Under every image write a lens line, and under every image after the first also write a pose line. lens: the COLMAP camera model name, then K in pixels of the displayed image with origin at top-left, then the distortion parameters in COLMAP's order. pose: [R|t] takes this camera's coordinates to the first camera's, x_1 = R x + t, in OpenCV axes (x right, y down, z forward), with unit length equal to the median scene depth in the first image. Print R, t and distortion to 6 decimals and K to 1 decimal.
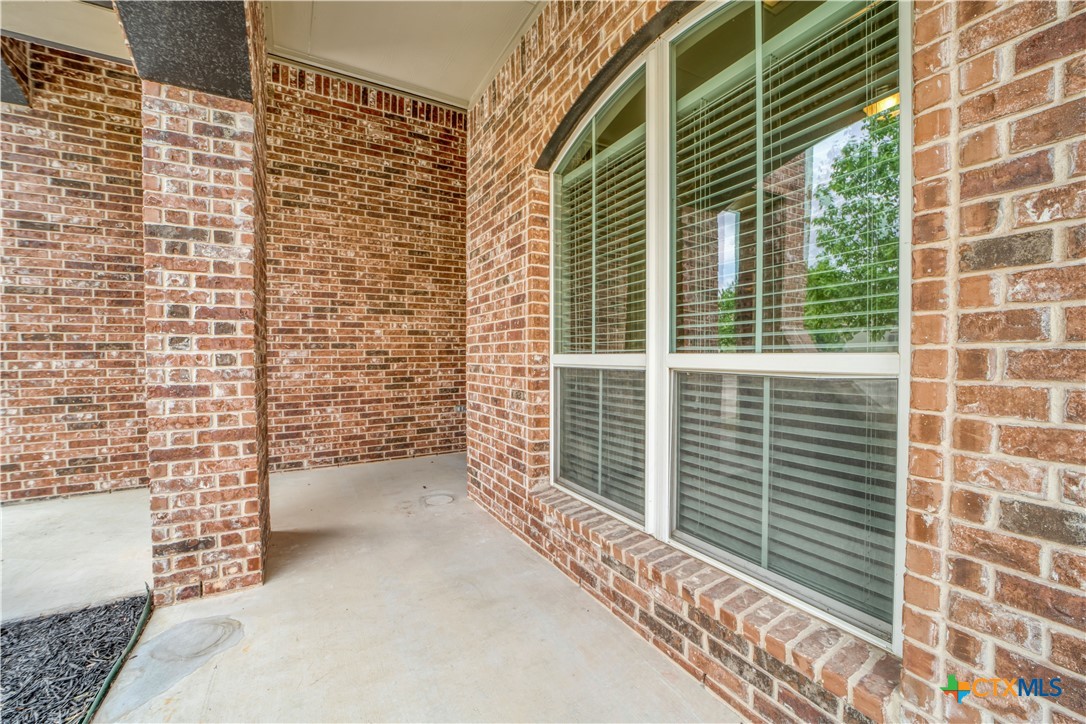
lens RADIAL K [[432.5, 0, 543.1], [0, 432.5, 358.5], [0, 0, 1]] dist [-0.016674, 0.004264]
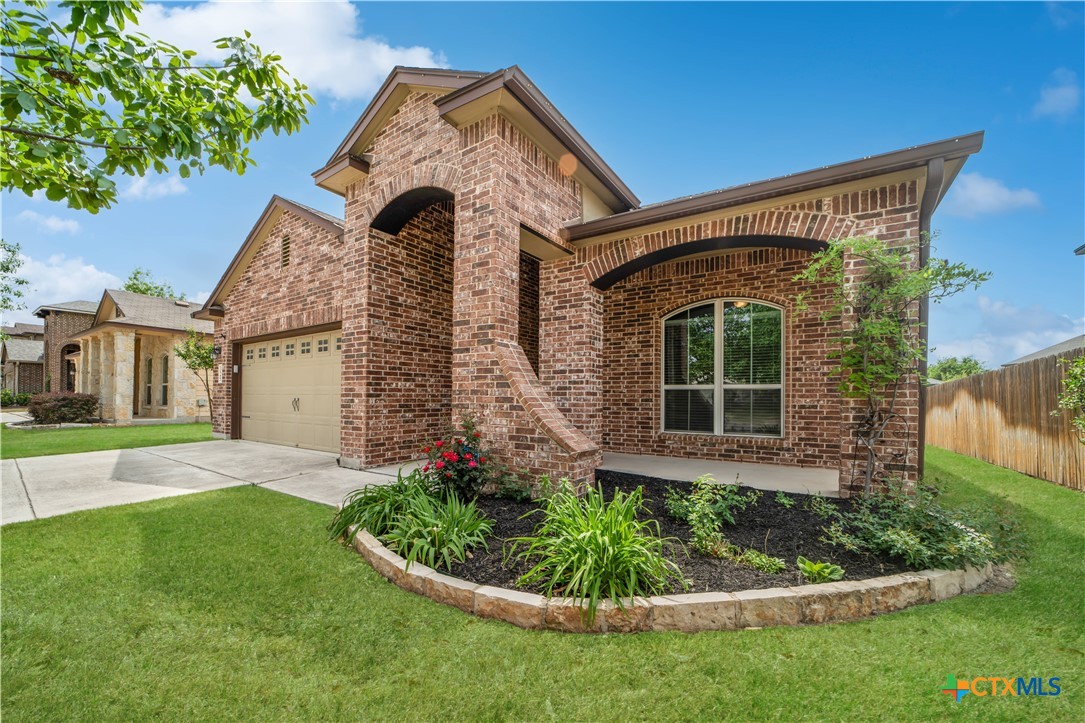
lens RADIAL K [[432.1, 0, 541.5], [0, 432.1, 385.2], [0, 0, 1]] dist [-0.016674, 0.004264]
pose [[0.883427, 0.025722, 0.467862, -1.746548], [-0.008588, 0.999213, -0.038718, 0.094345], [-0.468490, 0.030186, 0.882953, -0.957673]]
